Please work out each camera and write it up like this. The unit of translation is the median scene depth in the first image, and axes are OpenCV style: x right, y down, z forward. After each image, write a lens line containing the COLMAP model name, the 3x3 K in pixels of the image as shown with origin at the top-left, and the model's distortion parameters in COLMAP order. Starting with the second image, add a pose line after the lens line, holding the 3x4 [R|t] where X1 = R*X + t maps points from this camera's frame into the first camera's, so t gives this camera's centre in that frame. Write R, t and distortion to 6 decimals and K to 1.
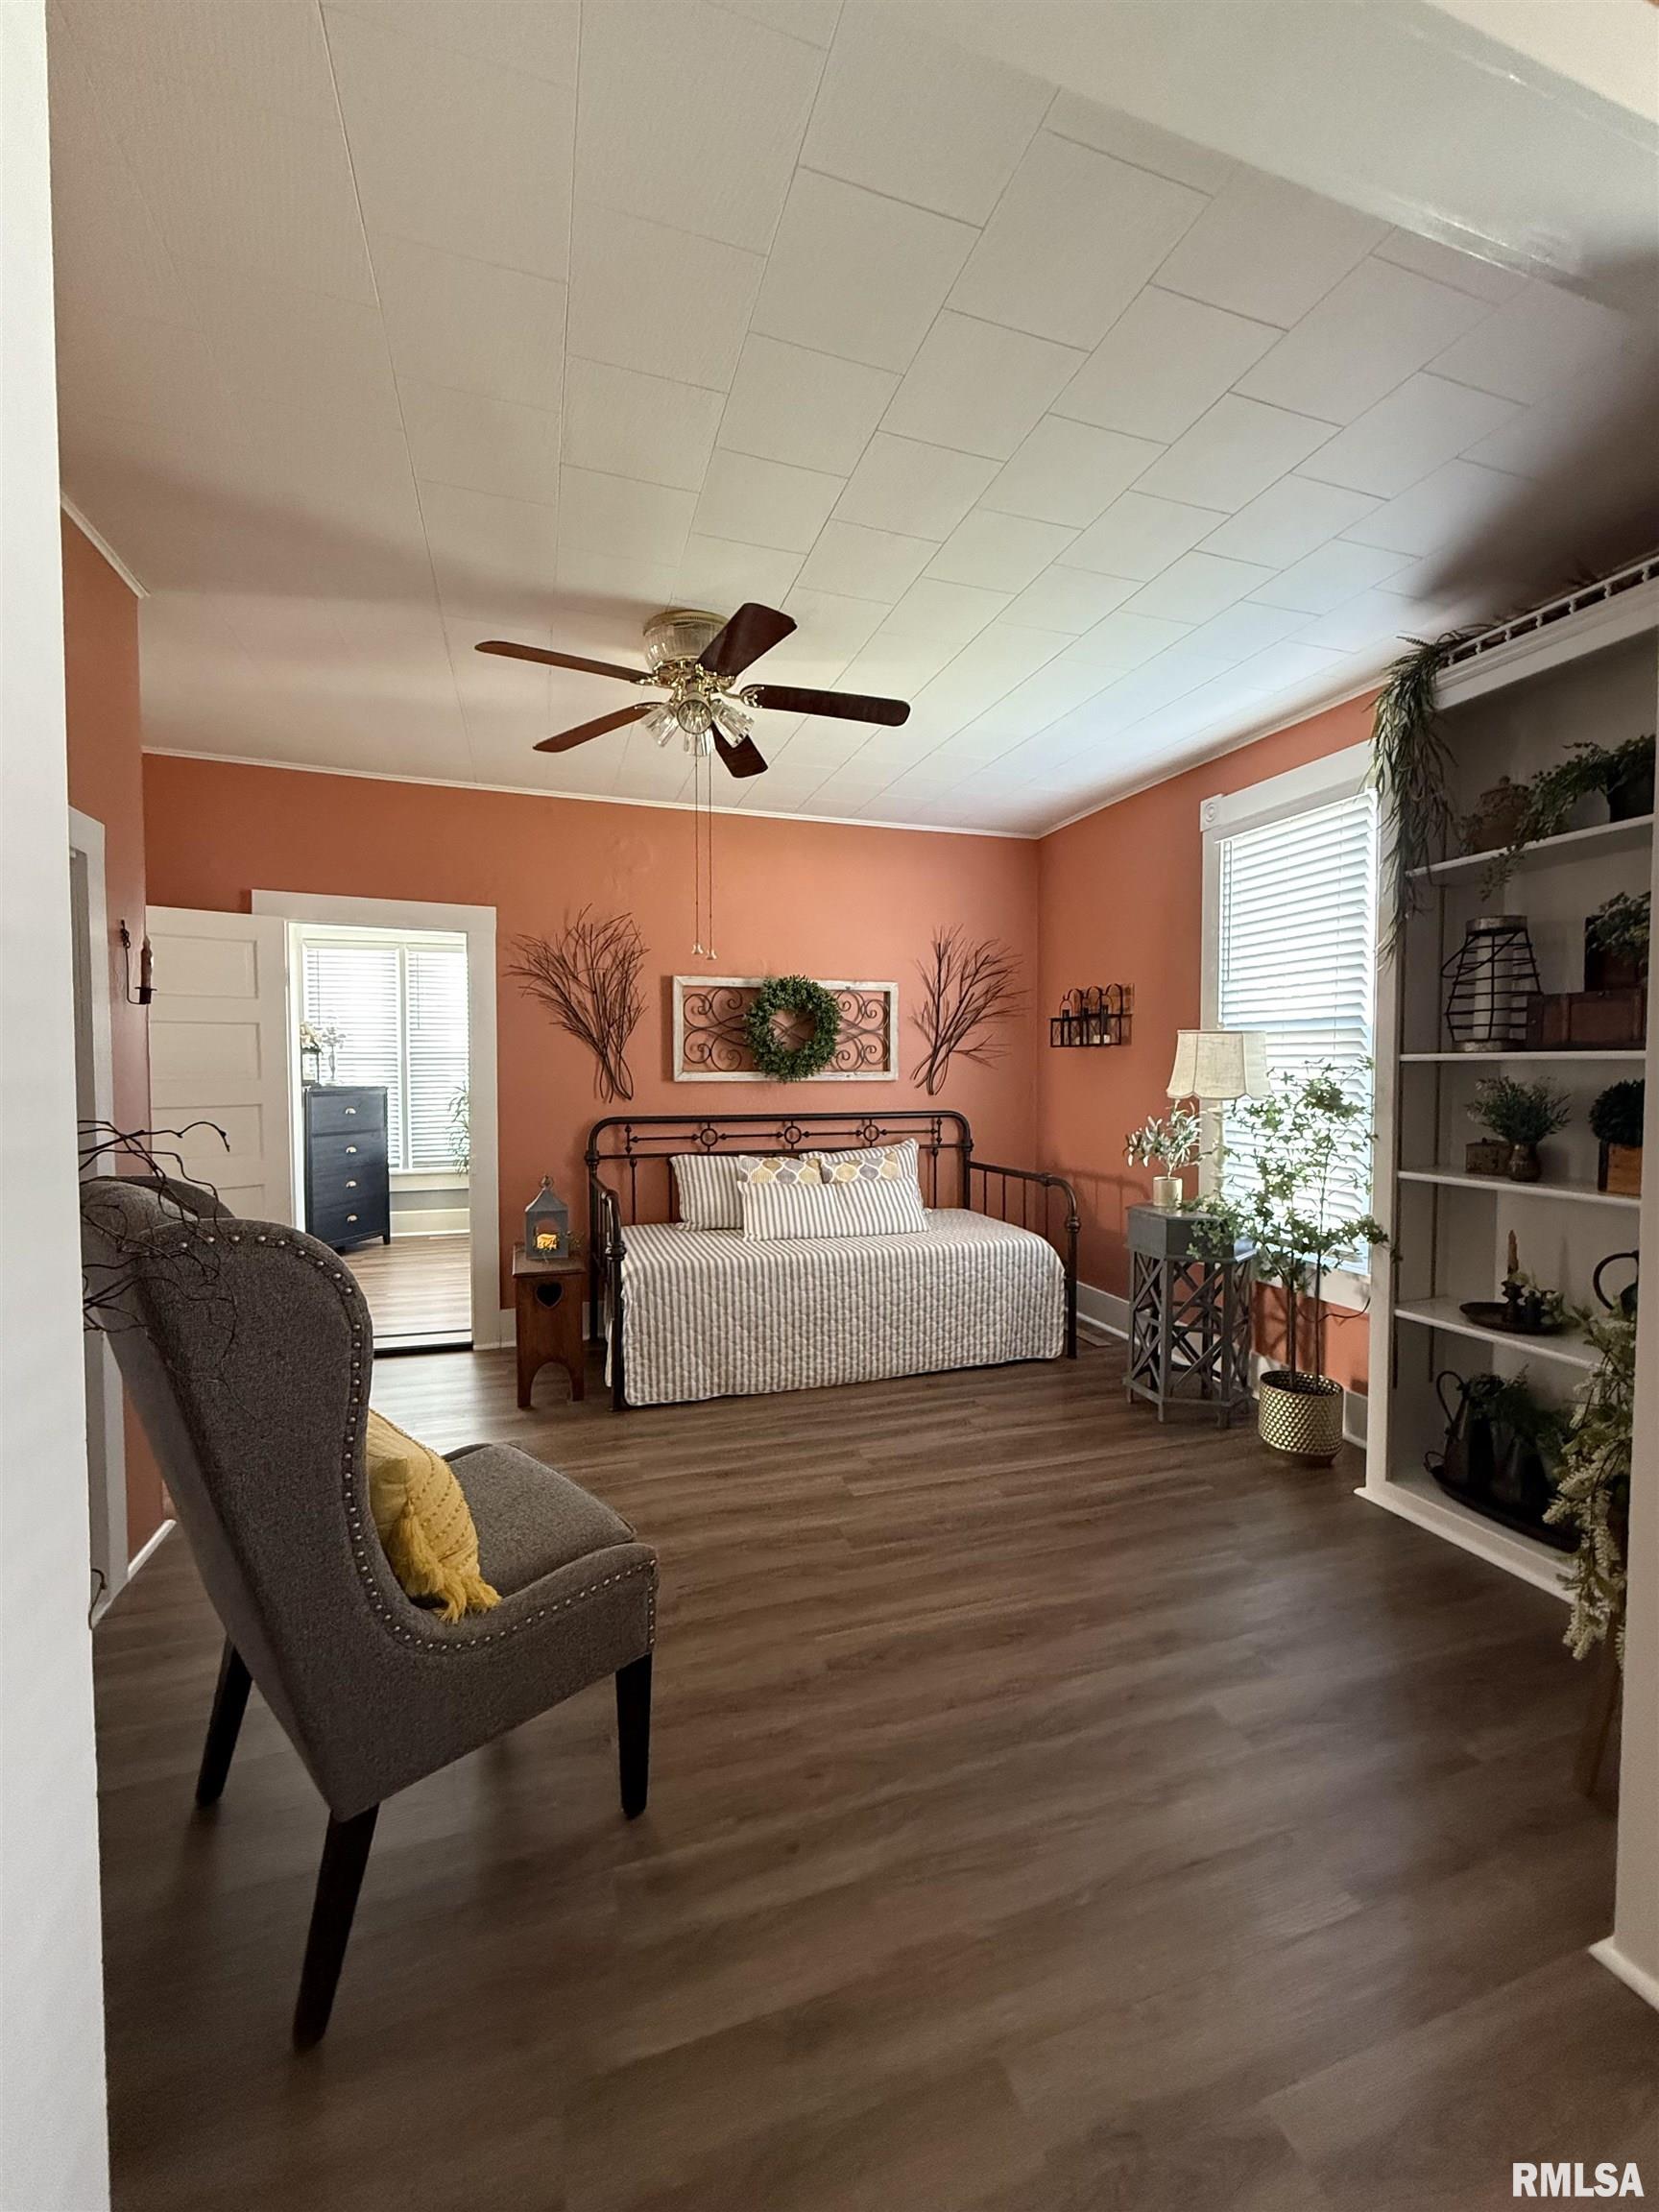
lens RADIAL K [[885.9, 0, 830.9], [0, 885.9, 1100.0], [0, 0, 1]] dist [0.000126, 0.000760]
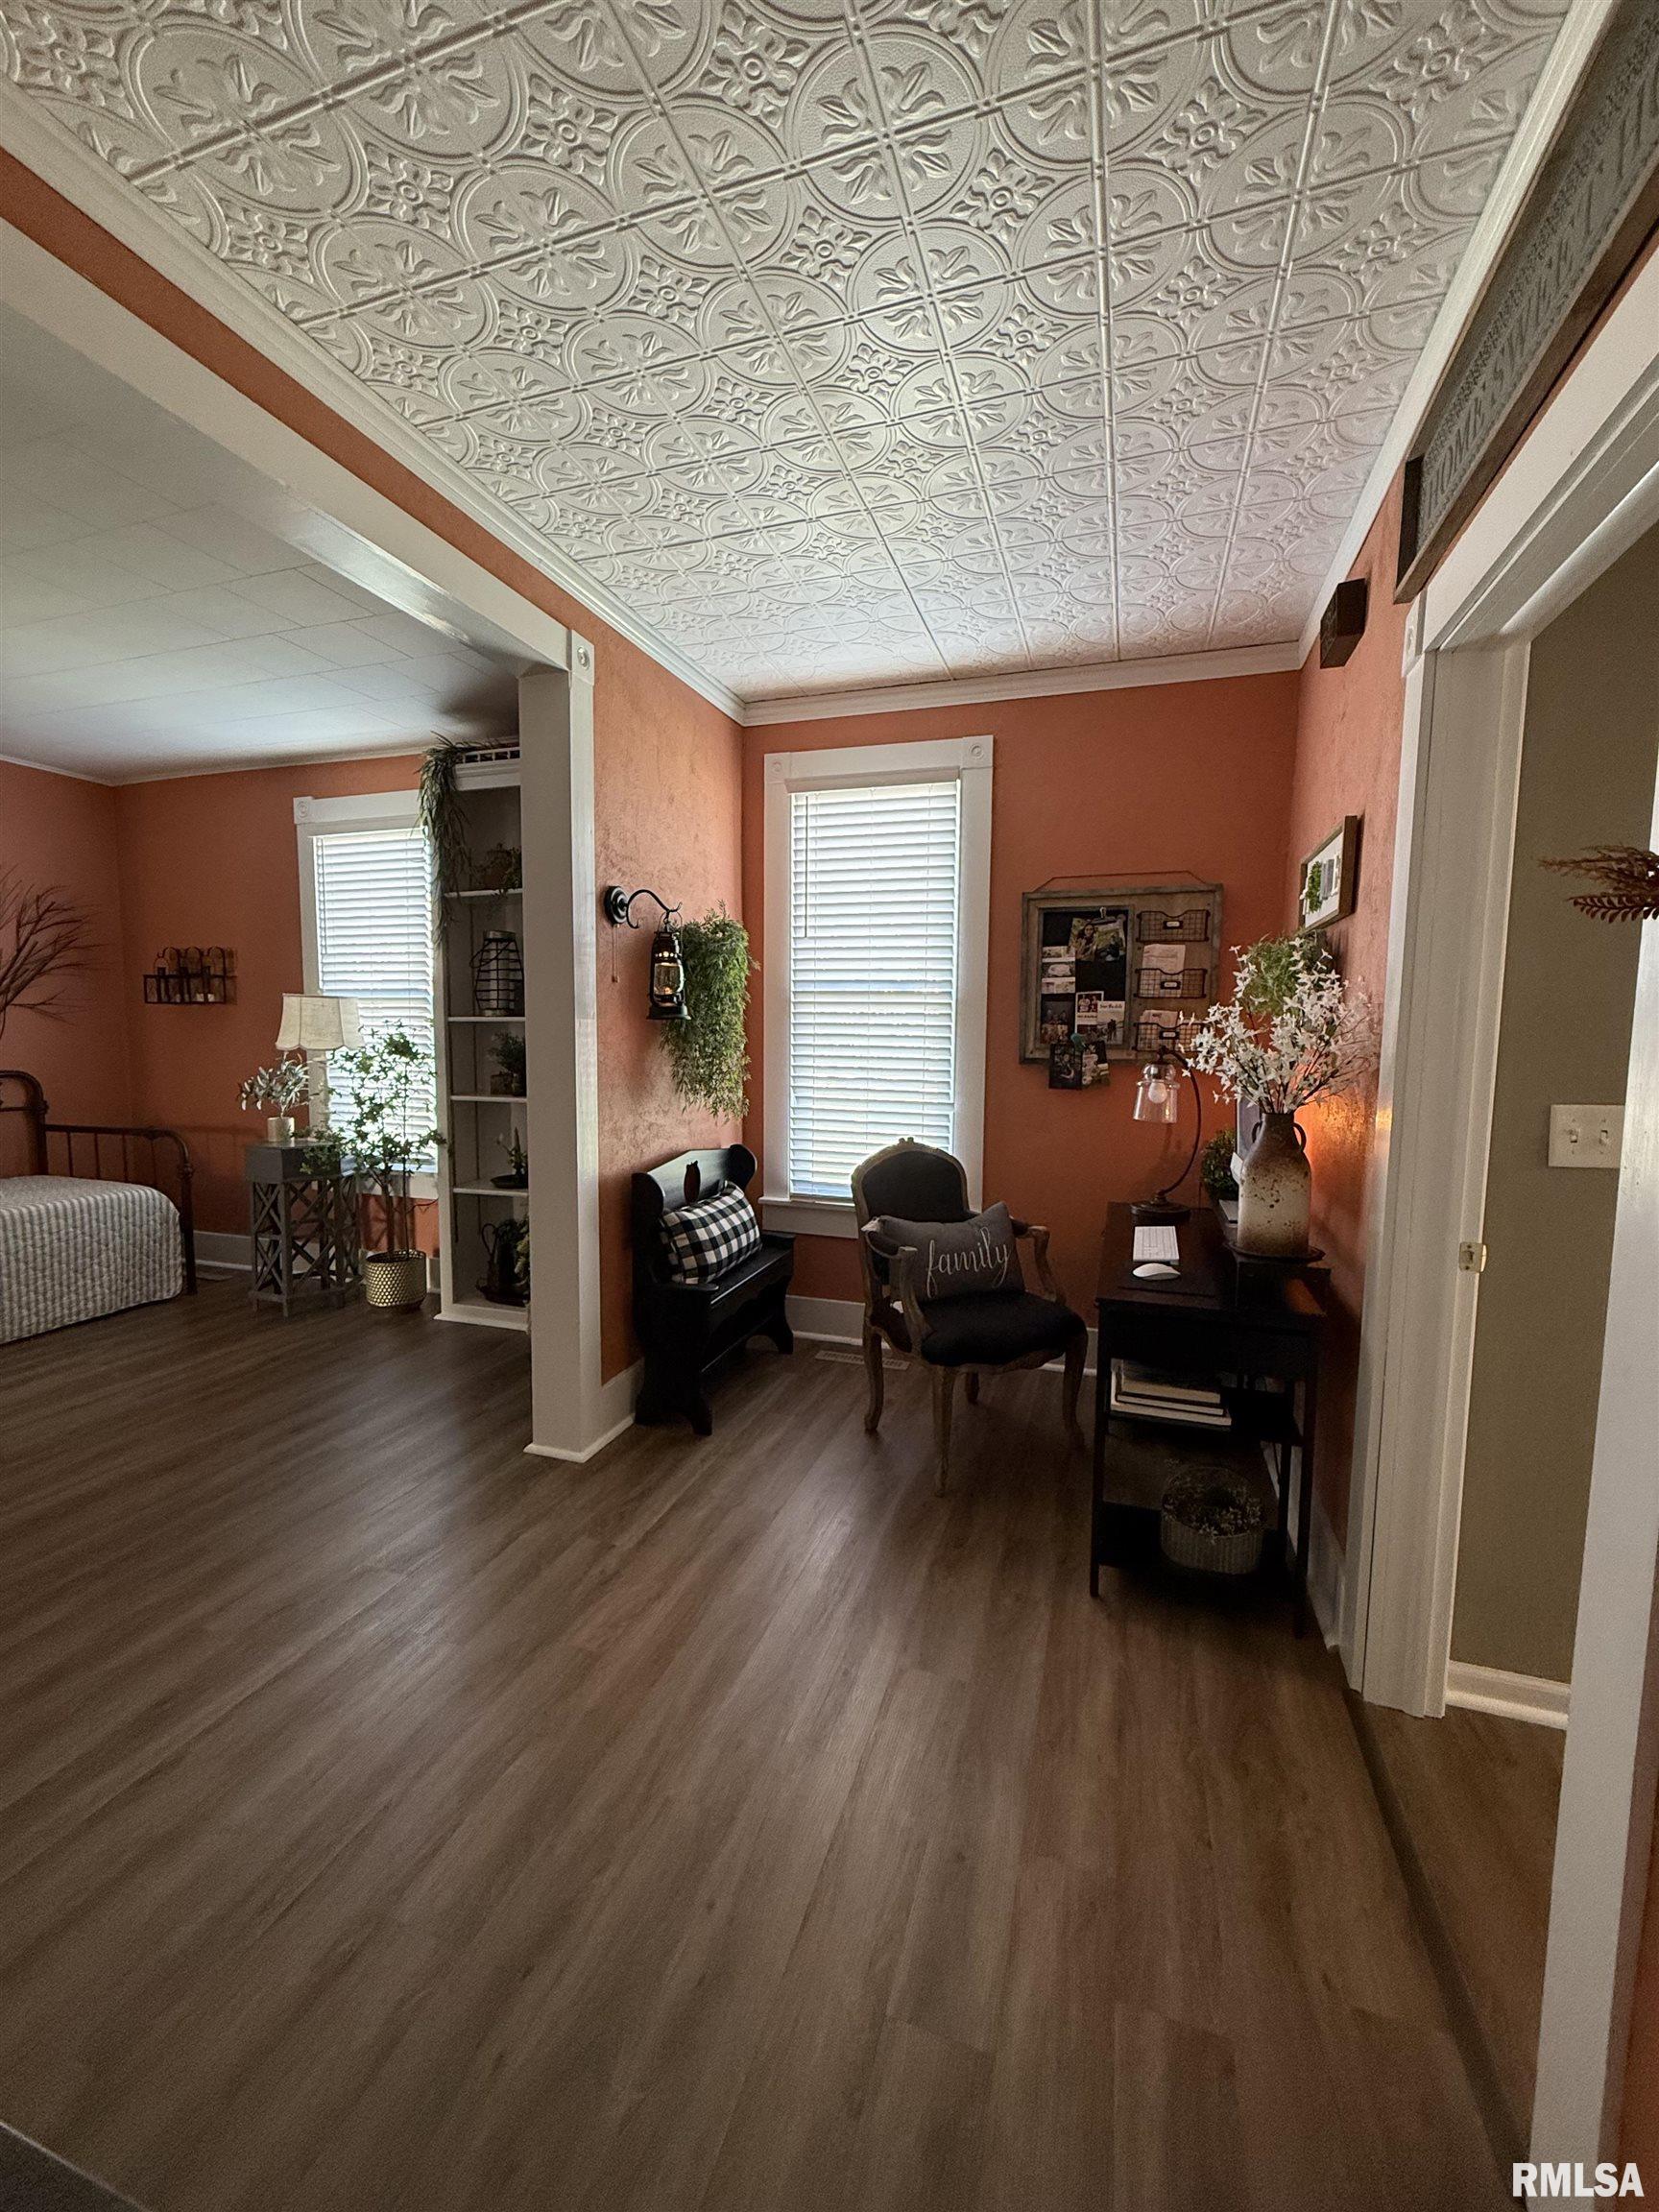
lens RADIAL K [[885.9, 0, 831.0], [0, 885.9, 1107.8], [0, 0, 1]] dist [0.000126, 0.000760]
pose [[0.602183, -0.060690, 0.796048, -0.137108], [0.020071, 0.997942, 0.060899, 0.019137], [-0.798106, -0.020695, 0.602162, -0.345765]]
